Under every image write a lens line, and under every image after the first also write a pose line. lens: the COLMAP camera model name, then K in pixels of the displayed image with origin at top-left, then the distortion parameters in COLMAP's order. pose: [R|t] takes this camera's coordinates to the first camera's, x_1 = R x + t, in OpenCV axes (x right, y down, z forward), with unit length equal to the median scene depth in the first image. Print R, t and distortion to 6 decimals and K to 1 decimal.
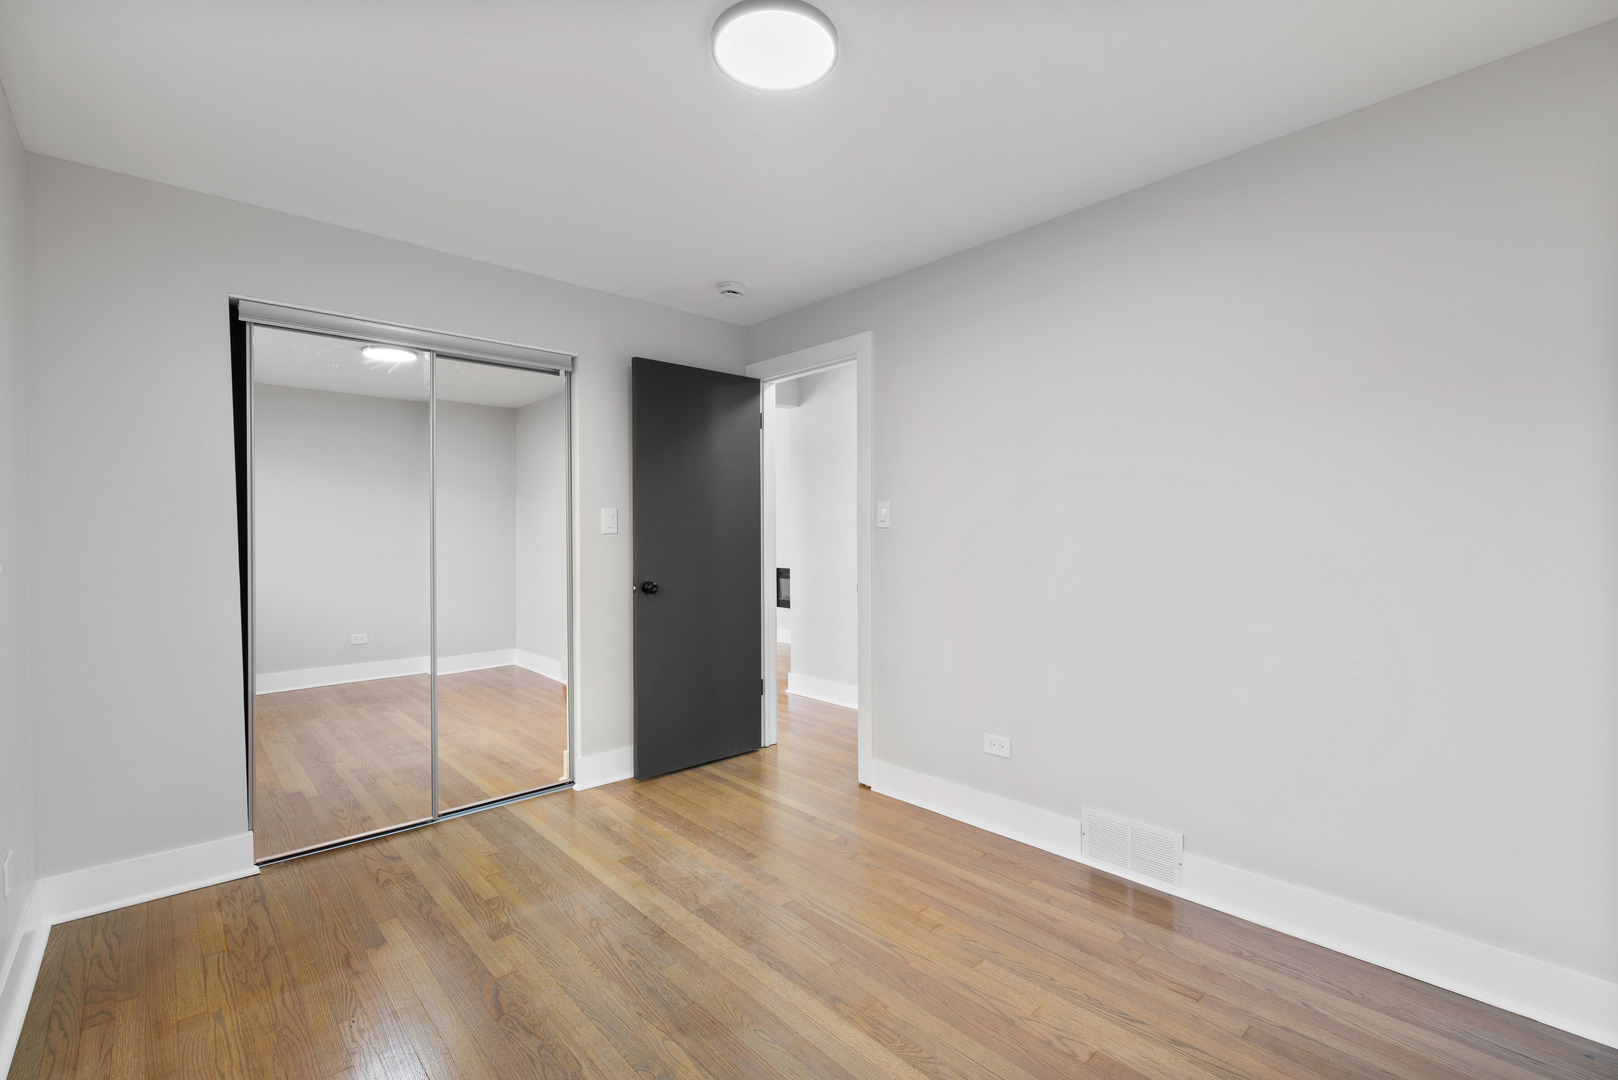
lens RADIAL K [[708.5, 0, 812.3], [0, 708.5, 538.0], [0, 0, 1]] dist [-0.001322, 0.001705]
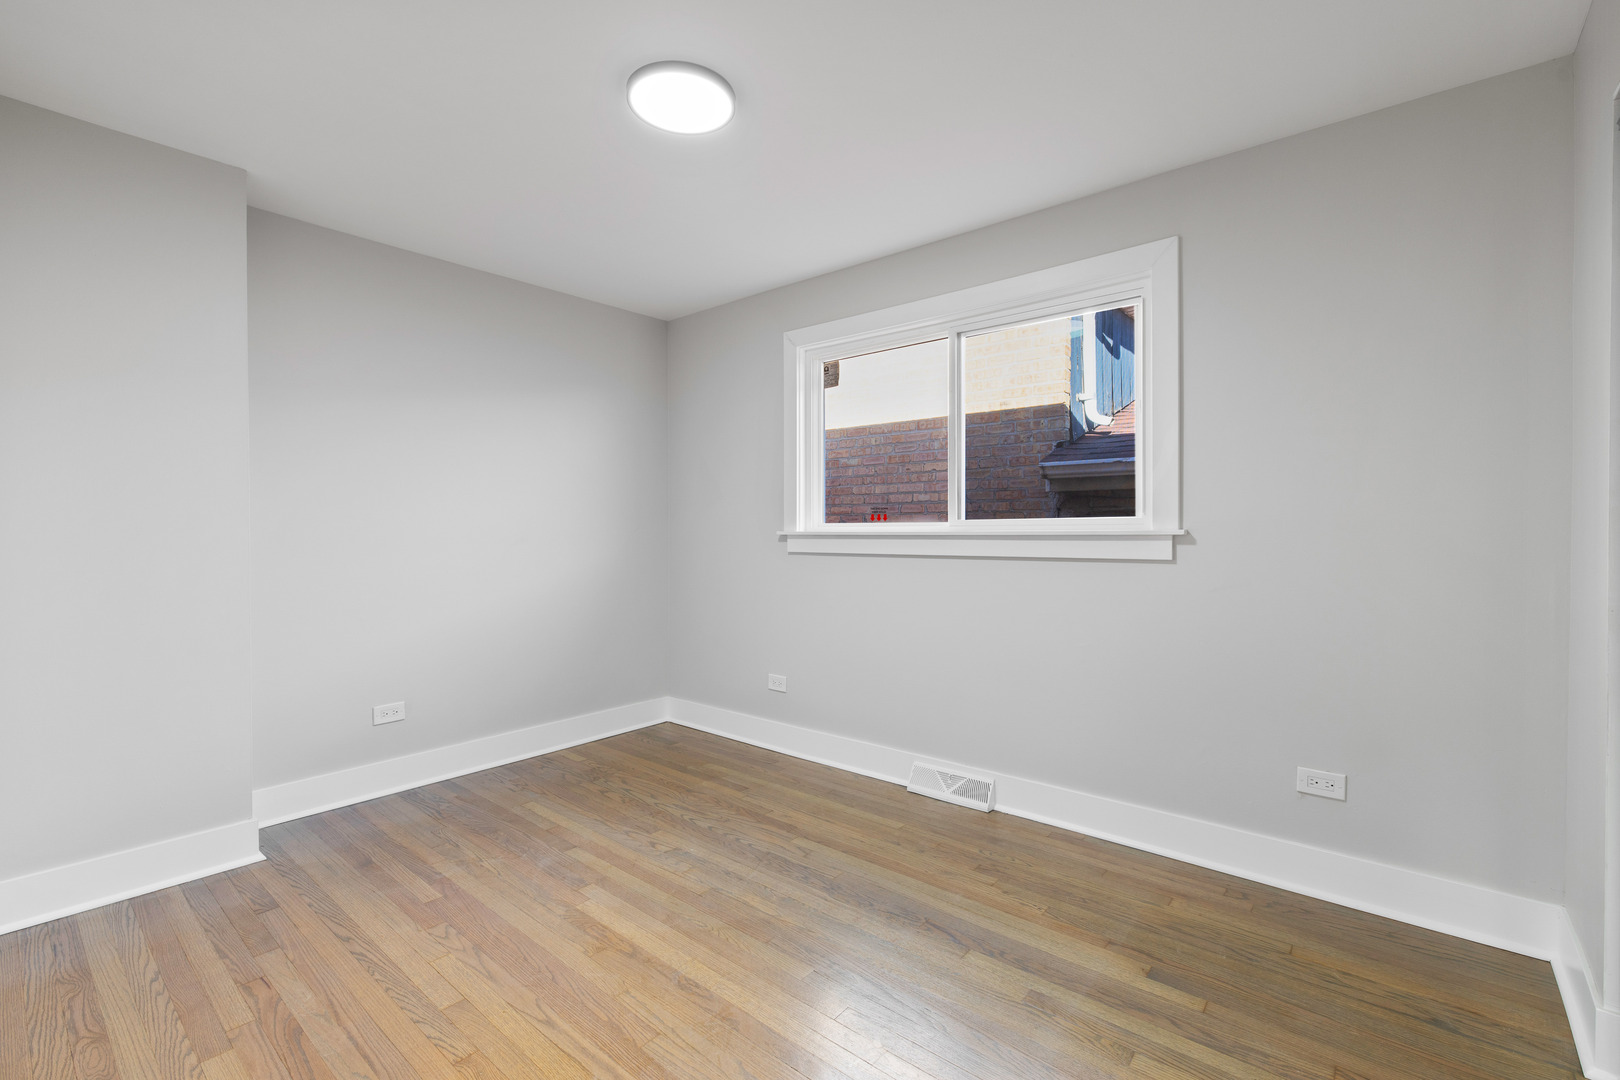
lens RADIAL K [[709.4, 0, 809.3], [0, 709.4, 532.4], [0, 0, 1]] dist [-0.001322, 0.001705]
pose [[-0.991349, 0.006939, -0.131067, -0.091565], [0.005661, 0.999933, 0.010115, 0.017813], [0.131129, 0.009285, -0.991322, 2.001980]]
